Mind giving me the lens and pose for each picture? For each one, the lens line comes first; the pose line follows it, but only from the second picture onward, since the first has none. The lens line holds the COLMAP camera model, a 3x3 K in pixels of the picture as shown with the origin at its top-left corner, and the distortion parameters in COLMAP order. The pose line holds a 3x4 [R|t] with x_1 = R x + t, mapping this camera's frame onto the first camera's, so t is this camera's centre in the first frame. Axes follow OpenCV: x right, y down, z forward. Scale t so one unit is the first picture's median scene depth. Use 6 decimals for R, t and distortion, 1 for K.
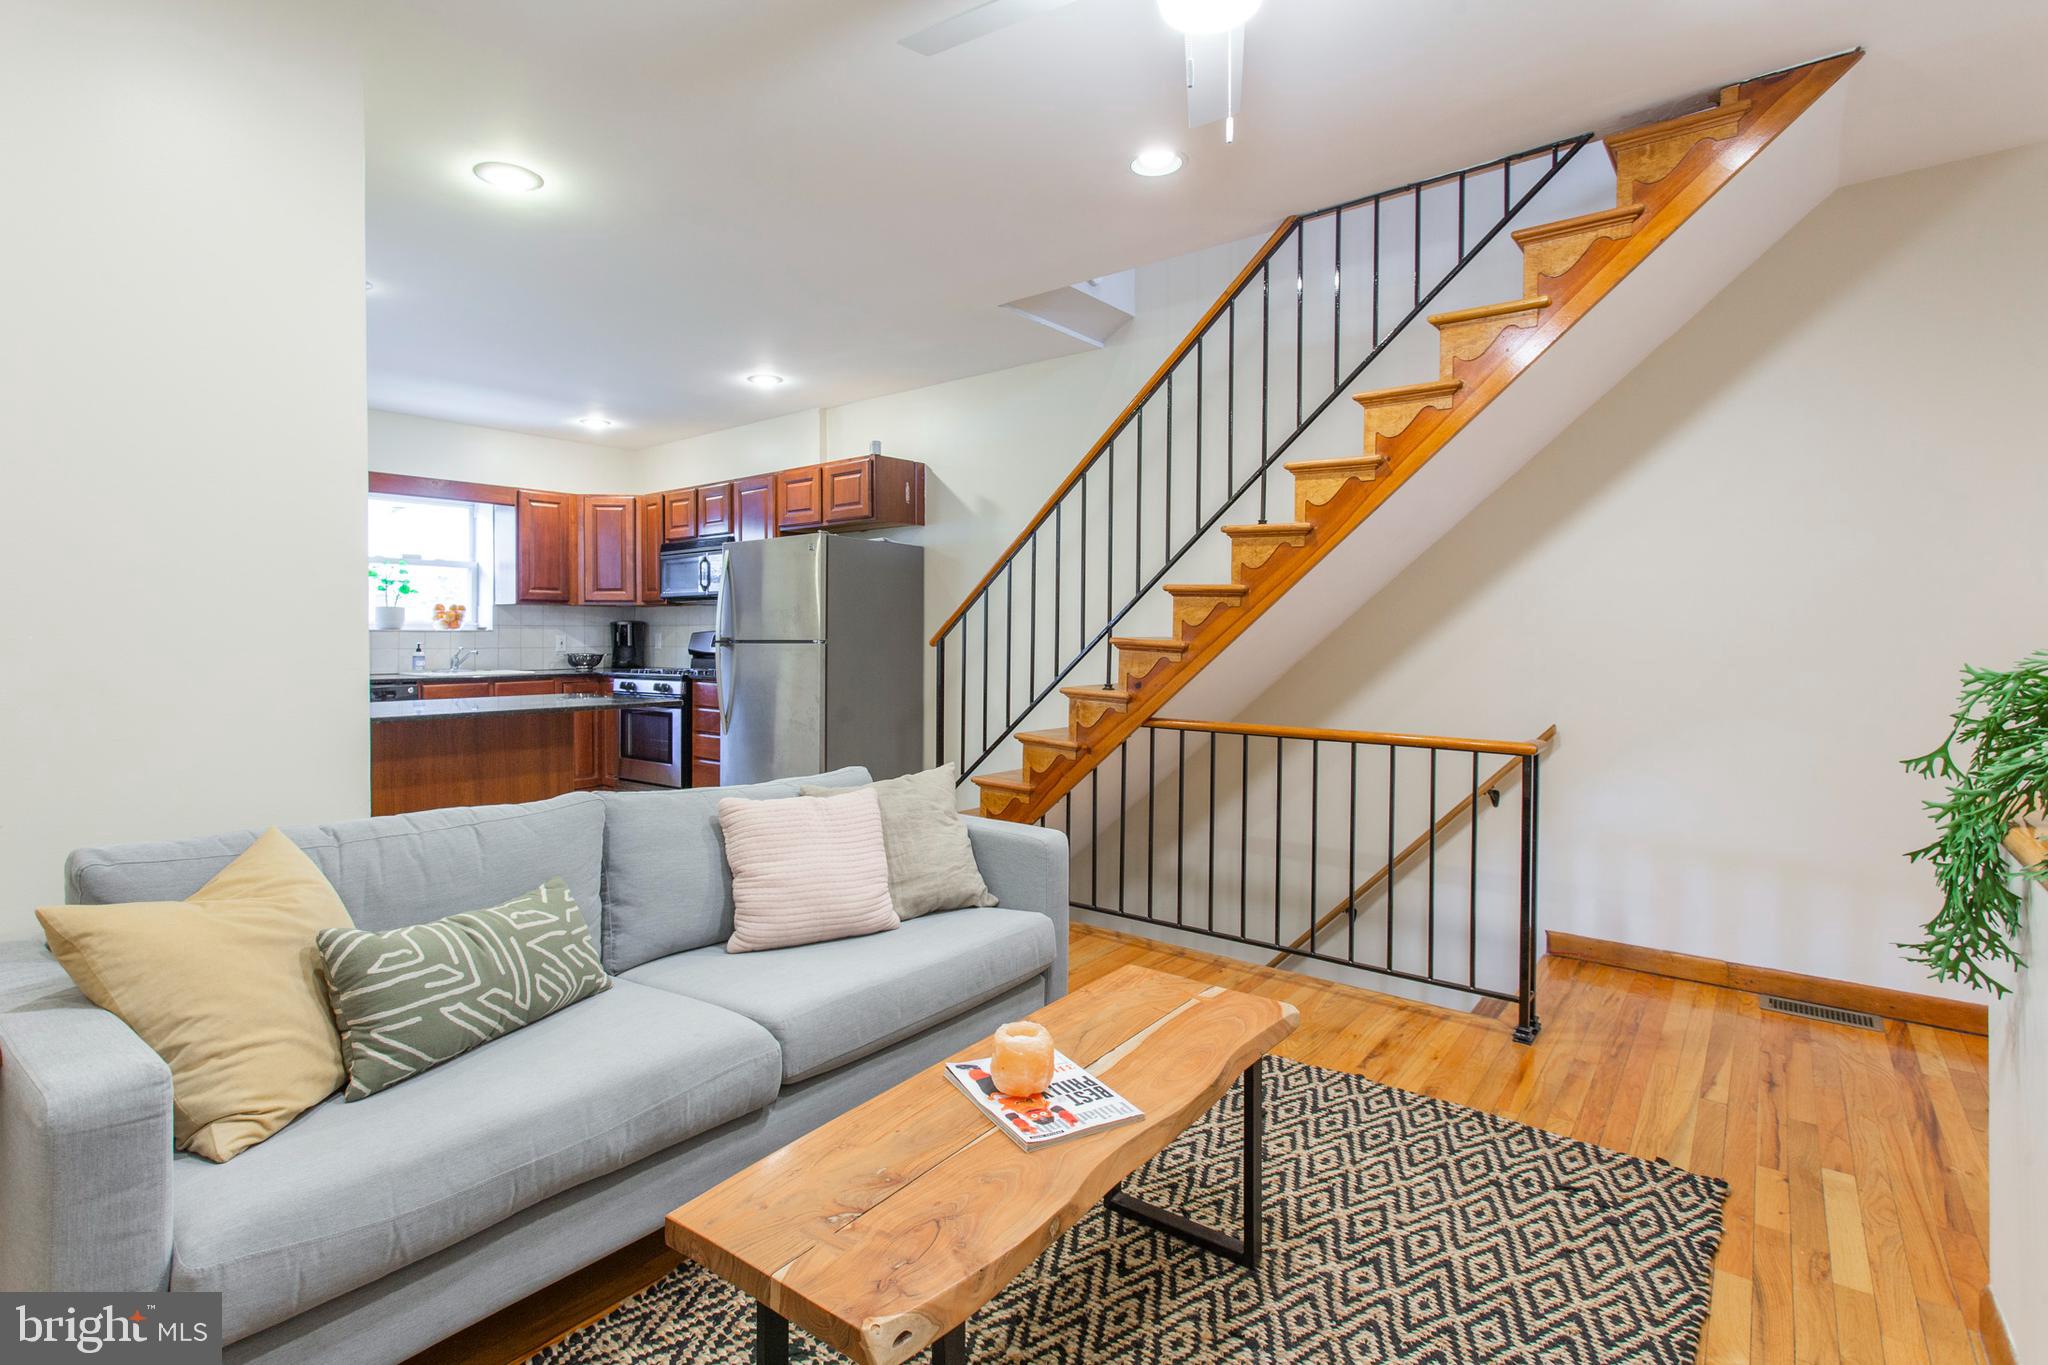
lens RADIAL K [[991.0, 0, 1023.6], [0, 991.0, 657.0], [0, 0, 1]] dist [-0.000845, -0.000114]
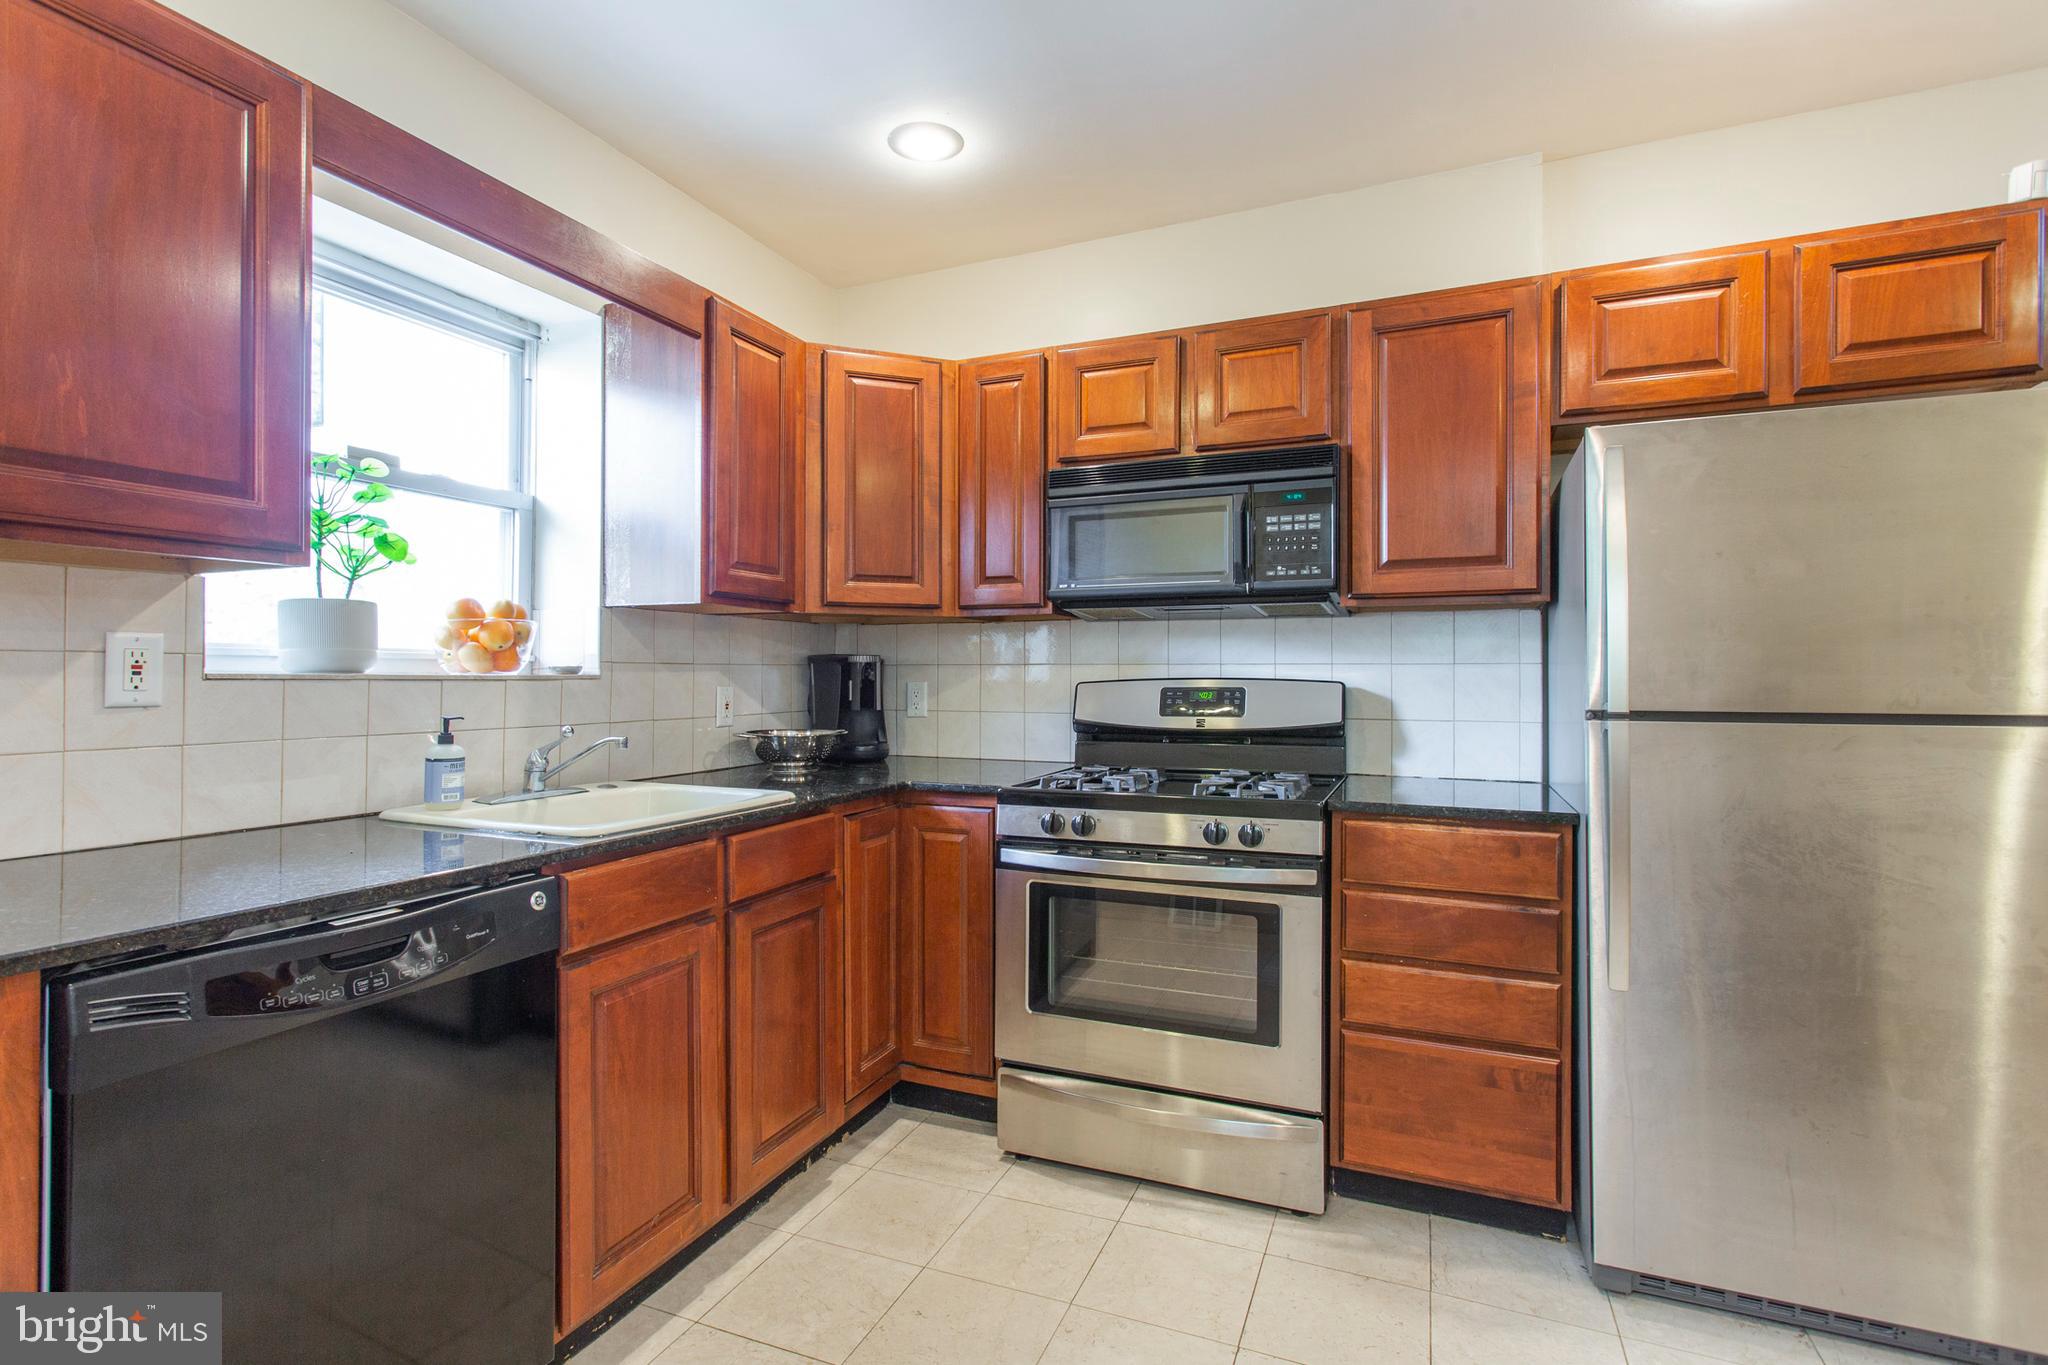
lens RADIAL K [[954.1, 0, 1024.0], [0, 954.1, 682.5], [0, 0, 1]] dist [0.001020, 0.008002]
pose [[0.965565, 0.003051, 0.260143, -0.478692], [0.001267, 0.999864, -0.016429, -0.017974], [-0.260157, 0.016193, 0.965430, 0.614624]]
